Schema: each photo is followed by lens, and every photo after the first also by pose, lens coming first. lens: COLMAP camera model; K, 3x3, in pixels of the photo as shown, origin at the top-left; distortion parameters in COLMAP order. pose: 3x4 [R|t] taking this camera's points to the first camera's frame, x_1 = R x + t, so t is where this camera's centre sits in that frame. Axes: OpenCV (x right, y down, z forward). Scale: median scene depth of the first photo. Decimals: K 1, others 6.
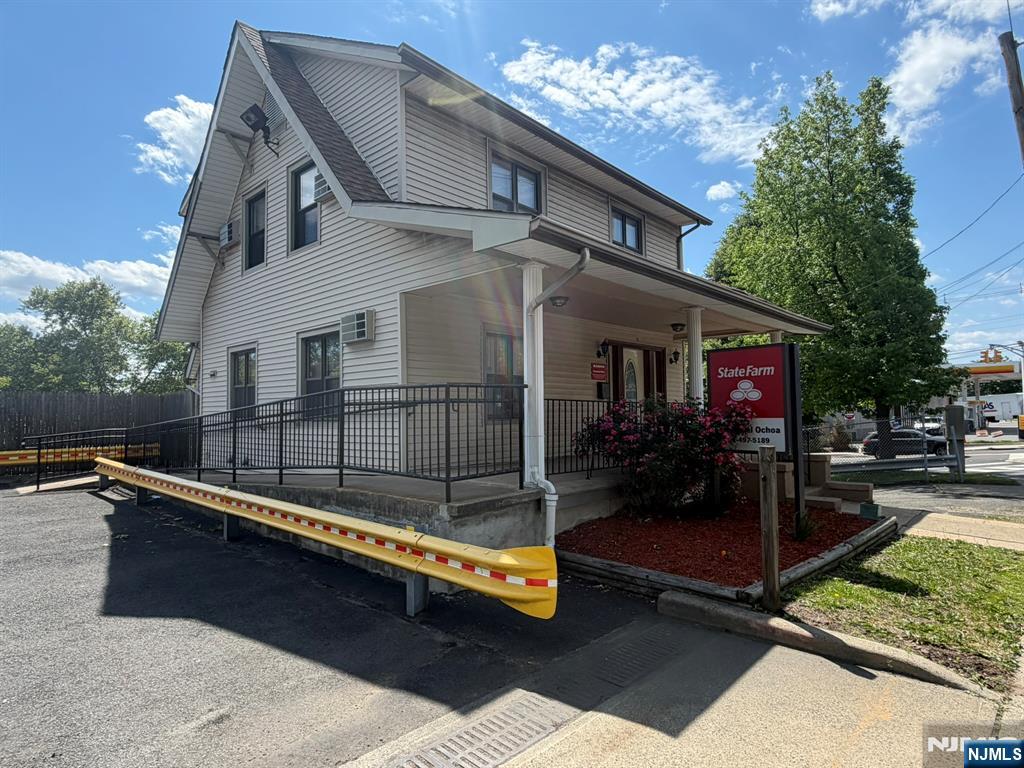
lens RADIAL K [[552.3, 0, 503.0], [0, 552.3, 404.1], [0, 0, 1]] dist [-0.006785, 0.006934]
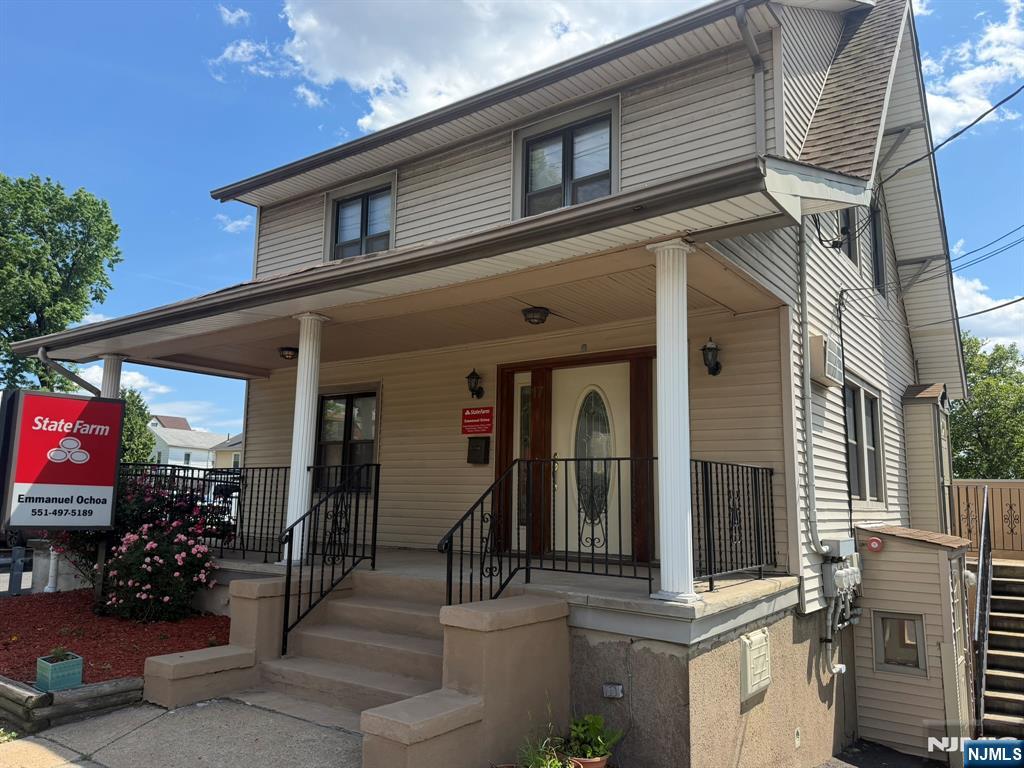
lens RADIAL K [[756.0, 0, 510.9], [0, 756.0, 394.3], [0, 0, 1]] dist [0.046960, -0.060027]
pose [[0.137226, -0.127121, -0.982349, 0.267524], [-0.007565, 0.991567, -0.129371, 0.005786], [0.990511, 0.025185, 0.135107, 0.243913]]
